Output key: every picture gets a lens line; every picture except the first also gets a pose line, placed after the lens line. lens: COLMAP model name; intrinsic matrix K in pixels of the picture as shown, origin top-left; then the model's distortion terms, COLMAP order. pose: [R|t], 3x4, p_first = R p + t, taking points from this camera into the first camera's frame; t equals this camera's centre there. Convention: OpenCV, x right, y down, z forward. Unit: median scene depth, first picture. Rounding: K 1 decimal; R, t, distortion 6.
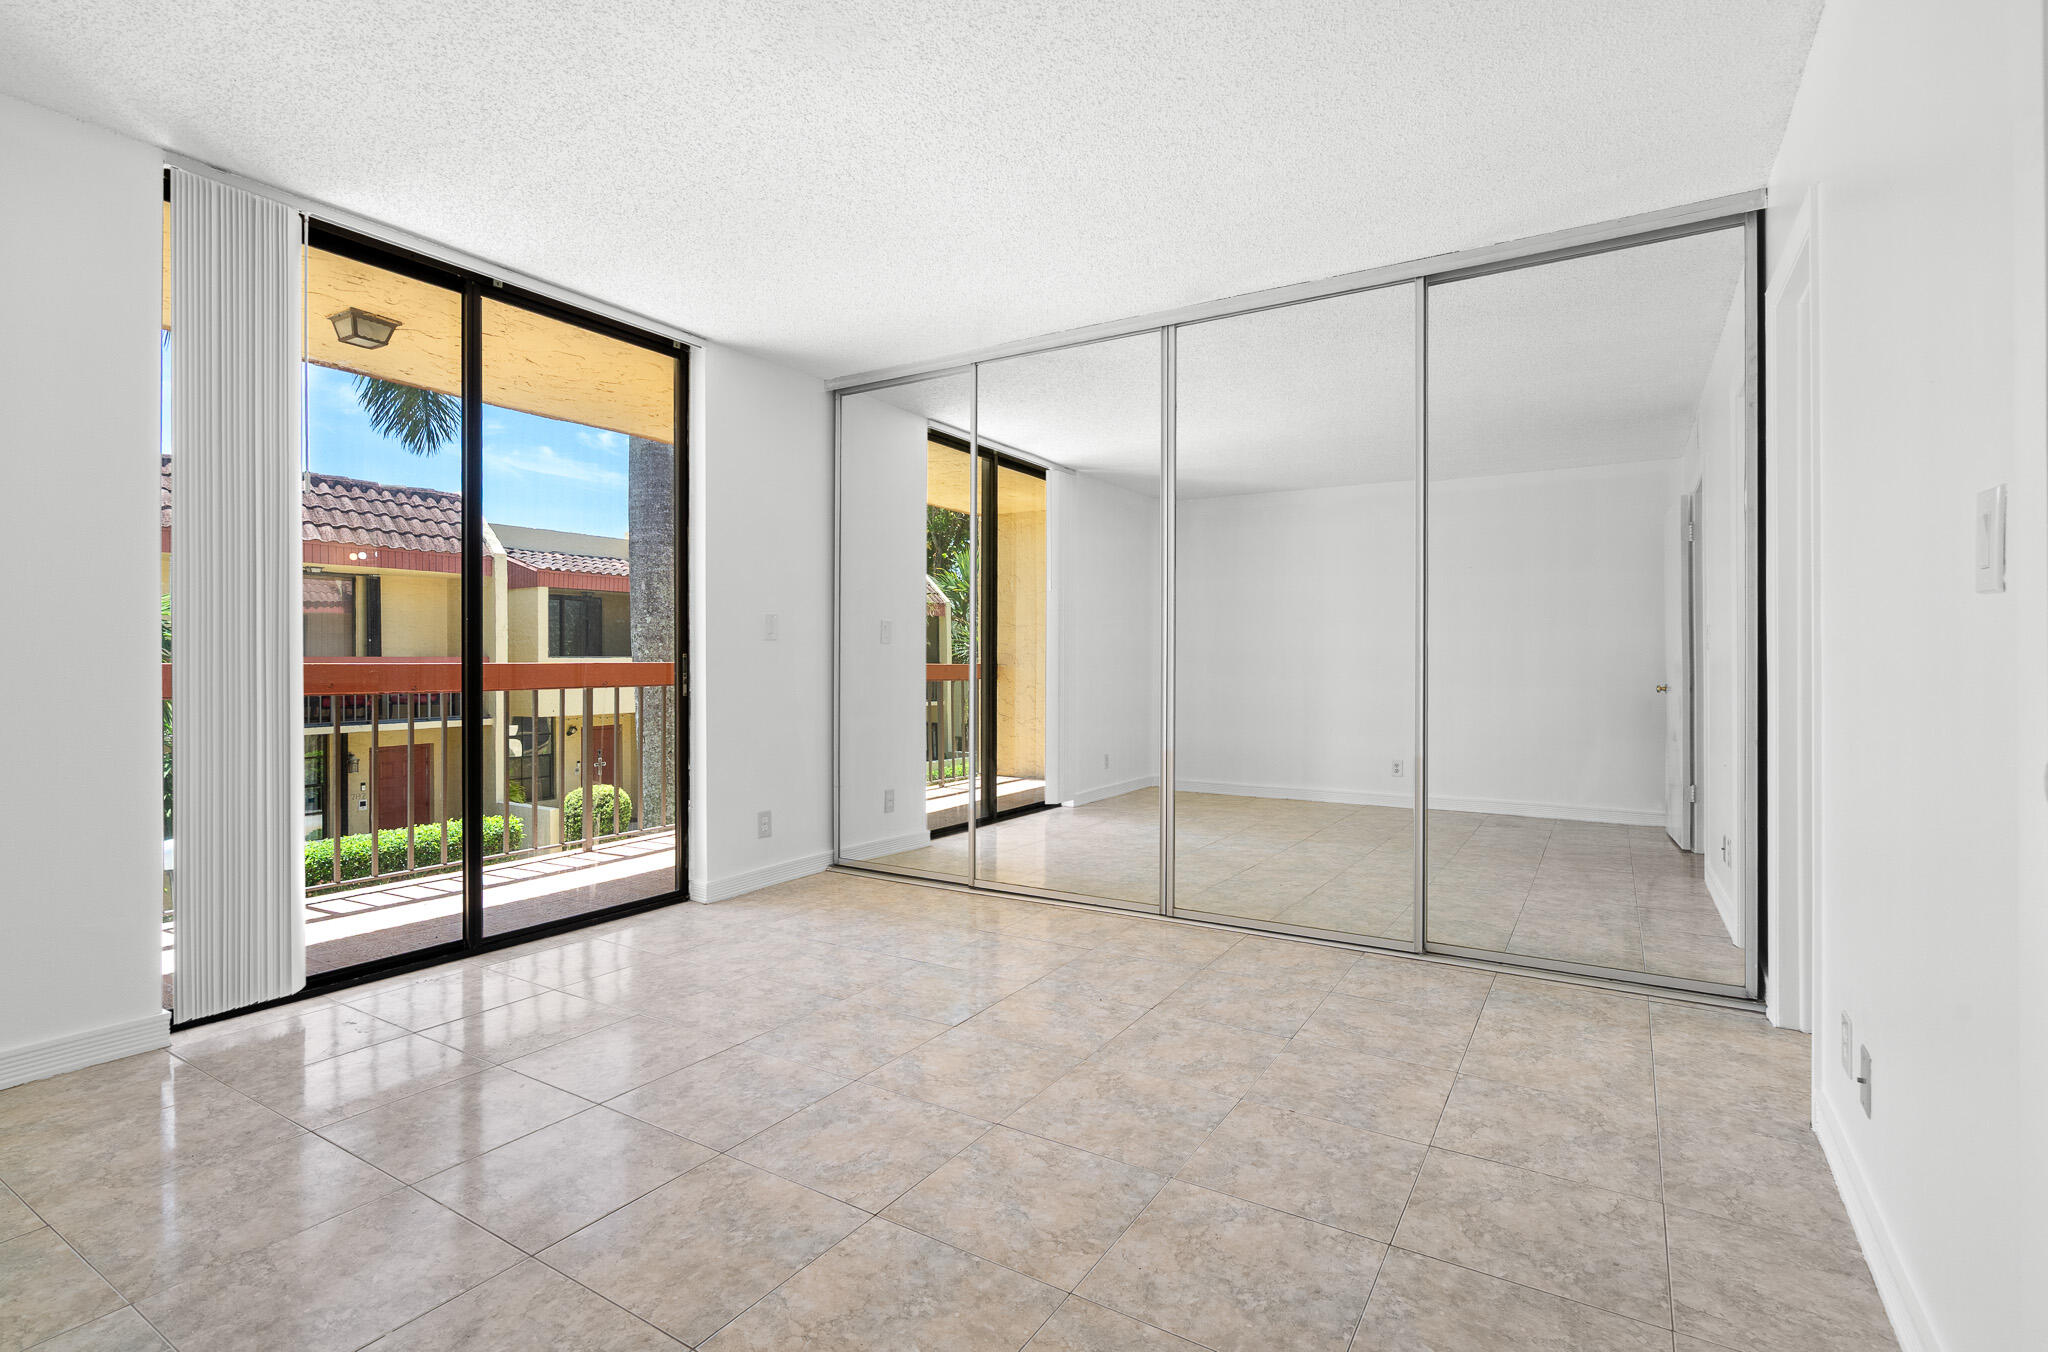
lens RADIAL K [[929.9, 0, 1048.1], [0, 929.9, 658.8], [0, 0, 1]] dist [-0.013821, 0.007005]
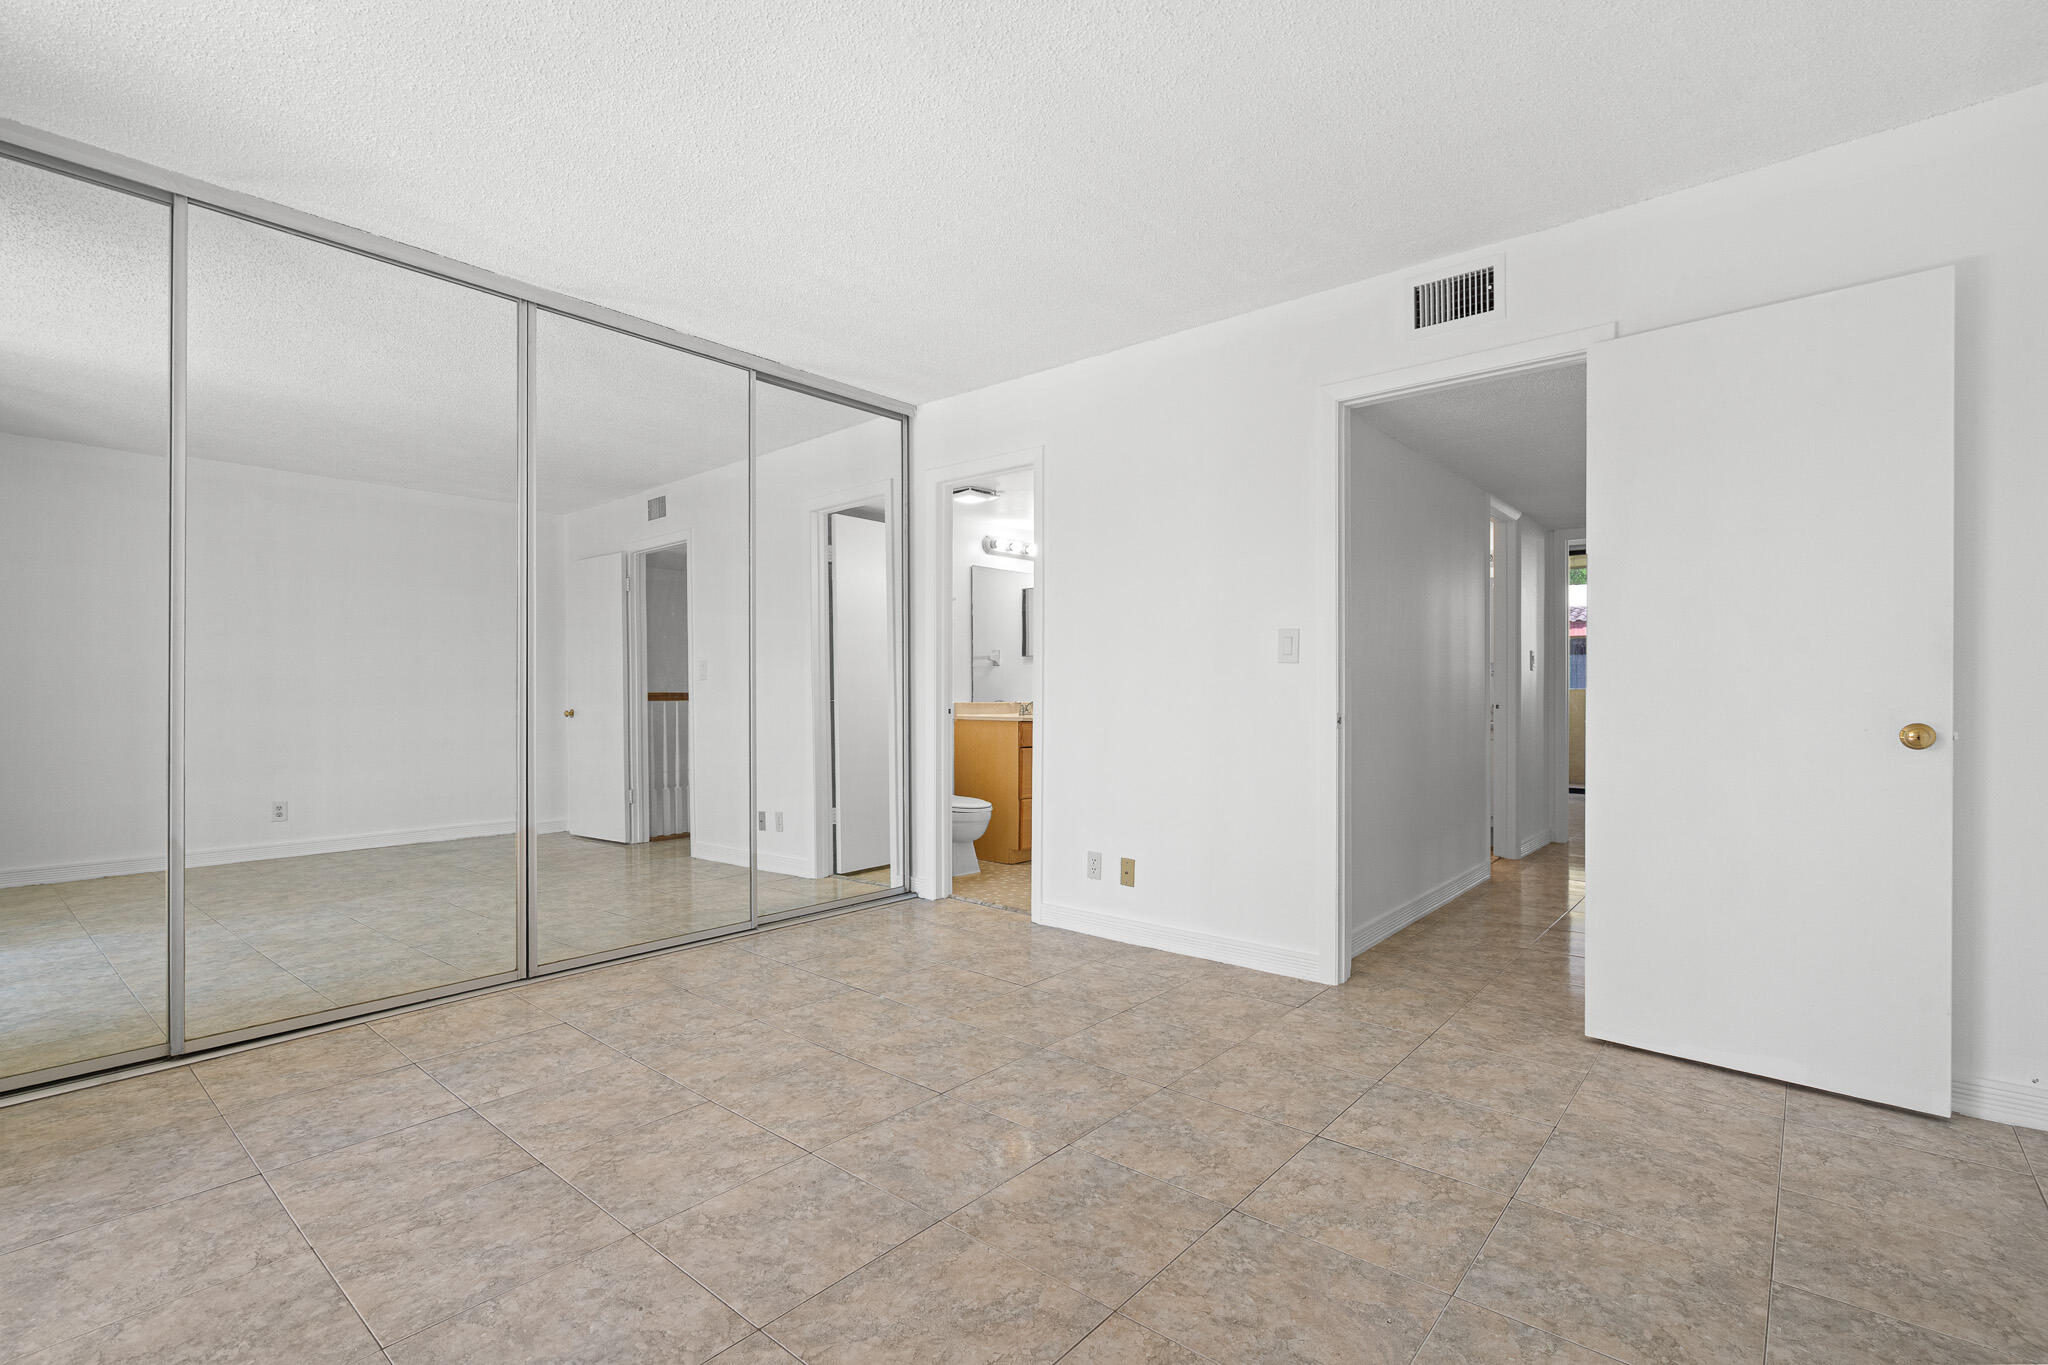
lens RADIAL K [[970.1, 0, 965.6], [0, 970.1, 687.5], [0, 0, 1]] dist [-0.003878, 0.000137]
pose [[0.187372, 0.005112, 0.982276, -0.766654], [-0.001323, 0.999987, -0.004952, 0.008809], [-0.982288, -0.000371, 0.187376, 0.475793]]
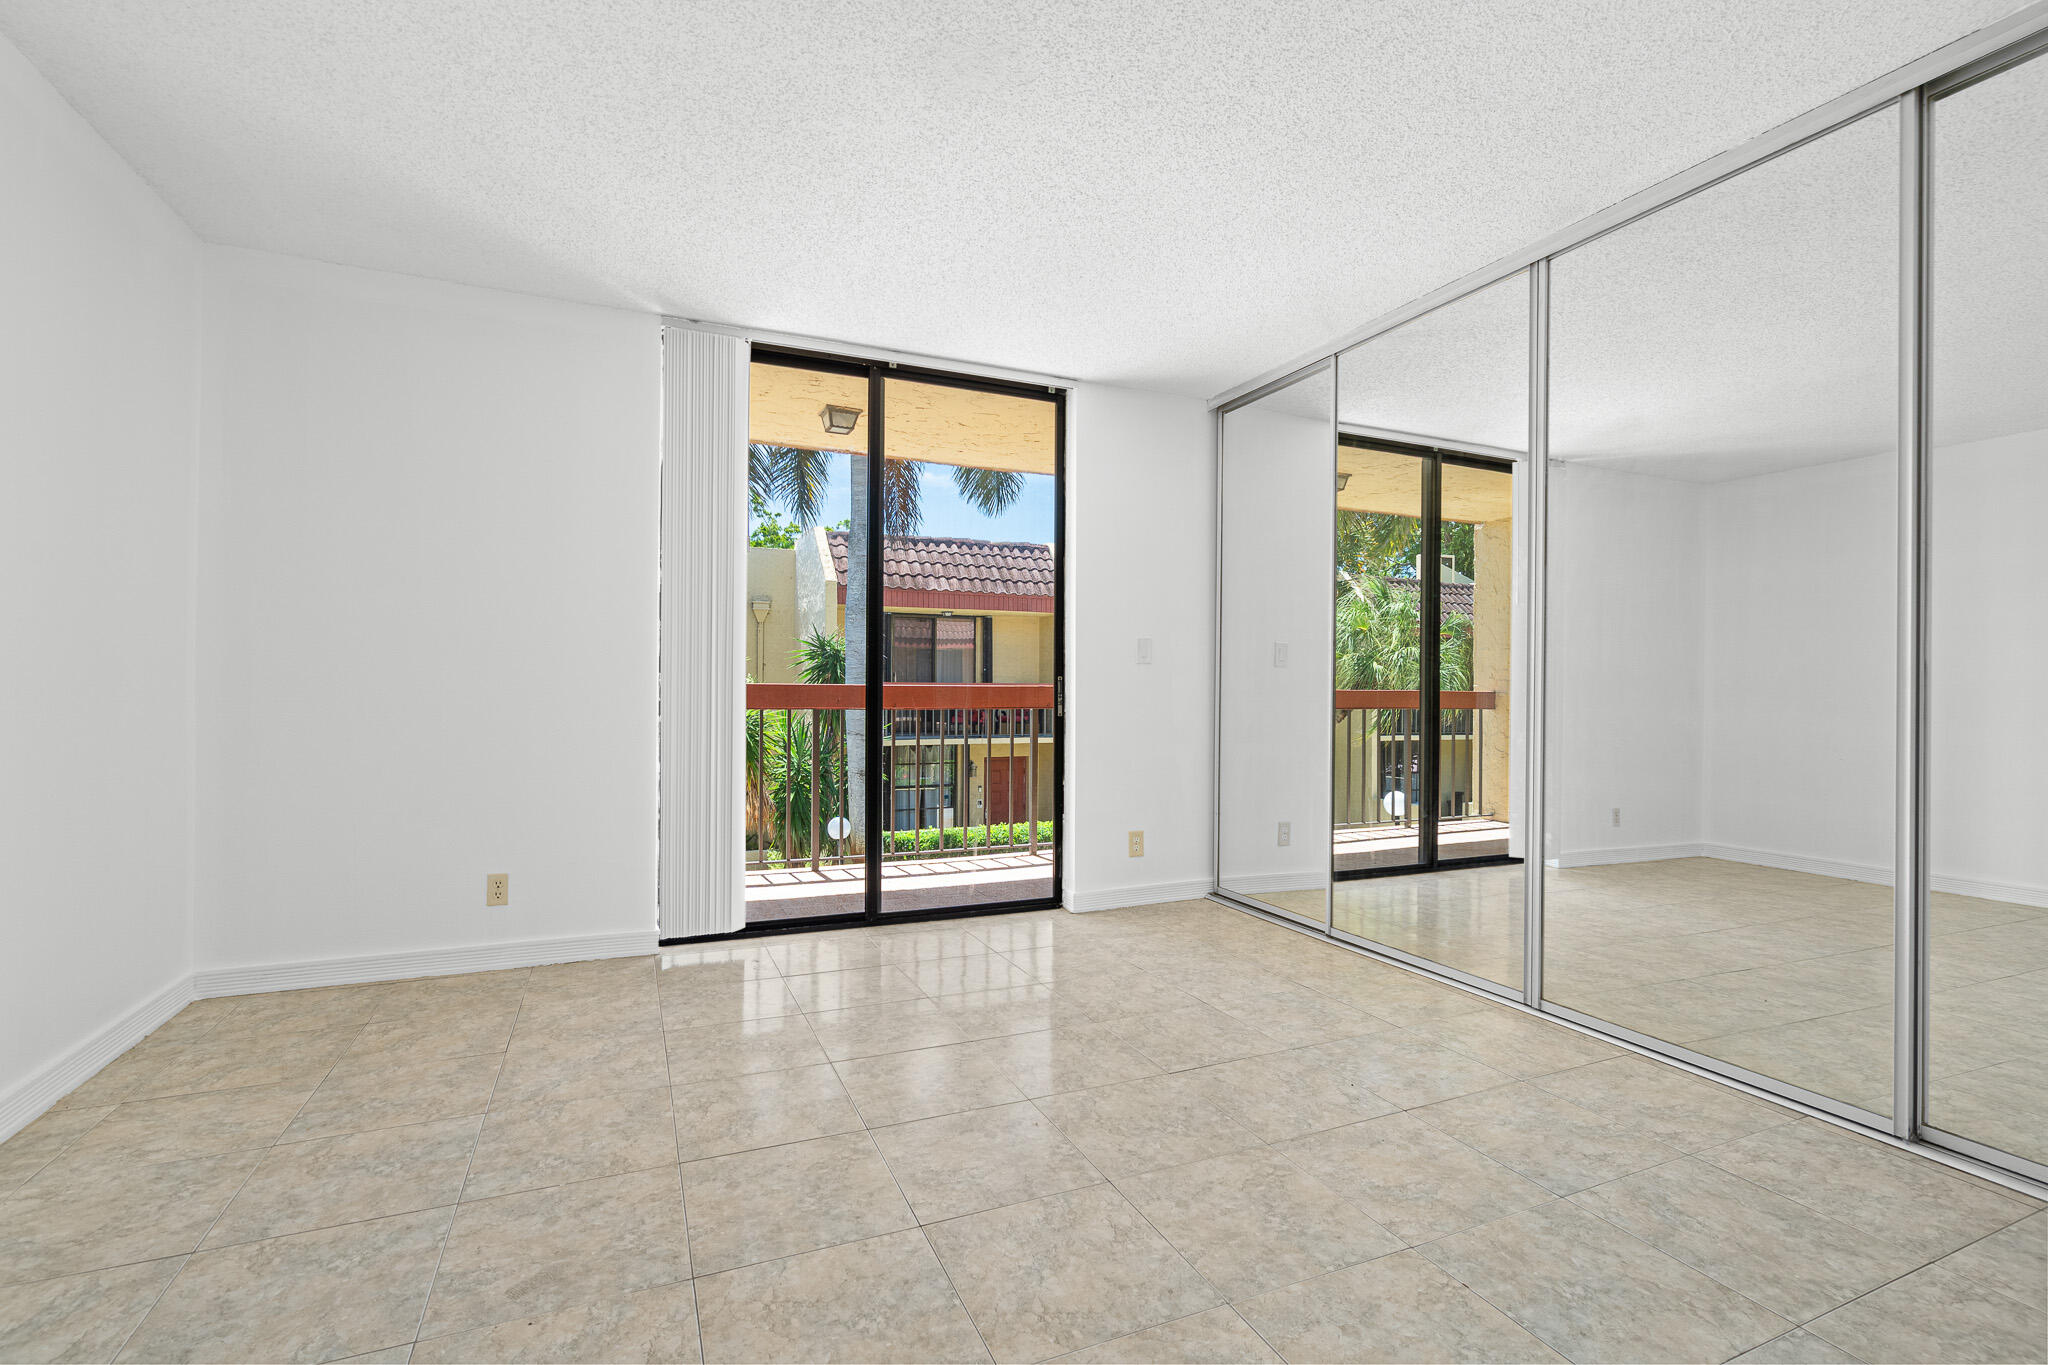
lens RADIAL K [[940.7, 0, 1062.4], [0, 940.7, 681.2], [0, 0, 1]] dist [-0.004436, 0.000786]
pose [[0.827304, 0.002524, -0.561749, 0.272175], [-0.006595, 0.999965, -0.005220, 0.006757], [0.561716, 0.008024, 0.827291, 0.125875]]
